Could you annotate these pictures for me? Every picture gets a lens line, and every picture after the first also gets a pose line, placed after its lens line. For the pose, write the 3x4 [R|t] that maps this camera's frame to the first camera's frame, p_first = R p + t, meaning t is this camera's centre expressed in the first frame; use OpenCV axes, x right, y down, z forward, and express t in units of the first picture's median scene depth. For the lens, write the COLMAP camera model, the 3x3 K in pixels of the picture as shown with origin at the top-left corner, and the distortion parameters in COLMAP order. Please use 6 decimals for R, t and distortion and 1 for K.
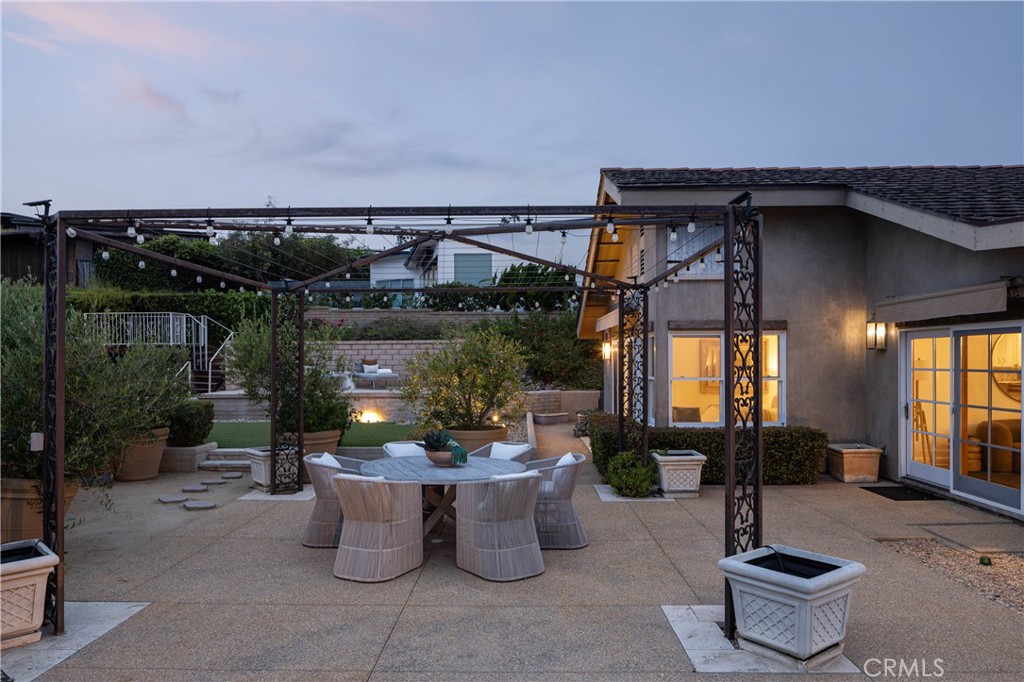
lens RADIAL K [[690.8, 0, 516.3], [0, 690.8, 357.4], [0, 0, 1]] dist [-0.000154, 0.000411]
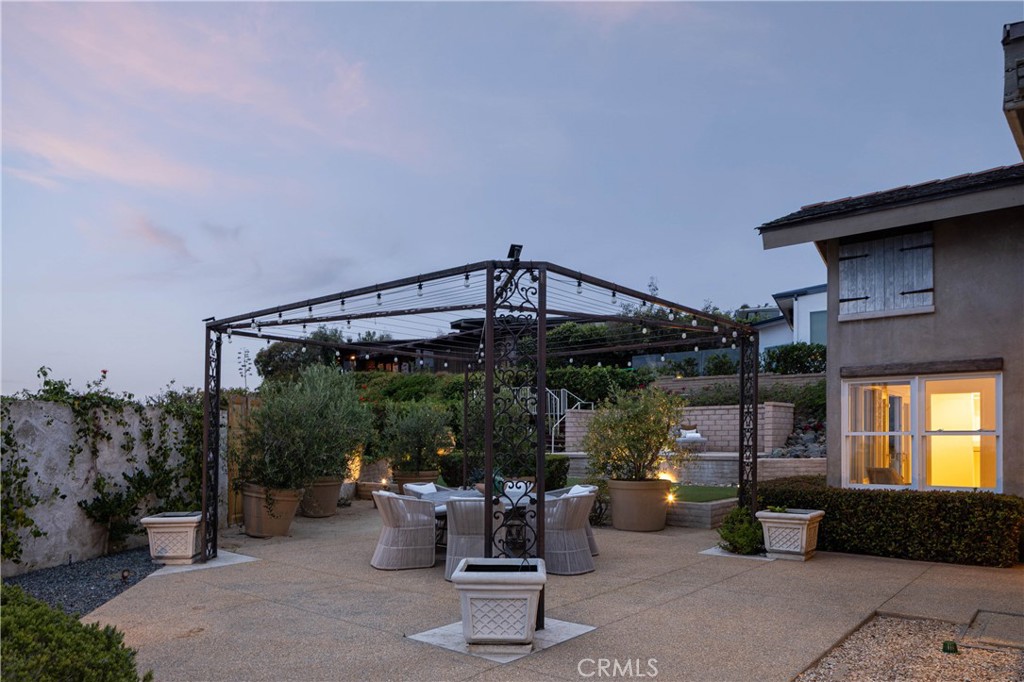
lens RADIAL K [[689.2, 0, 507.9], [0, 689.2, 407.8], [0, 0, 1]] dist [0.032918, -0.001254]
pose [[0.772857, -0.028648, -0.633933, 0.539078], [0.006049, 0.999268, -0.037783, 0.034622], [0.634551, 0.025366, 0.772465, 0.050310]]
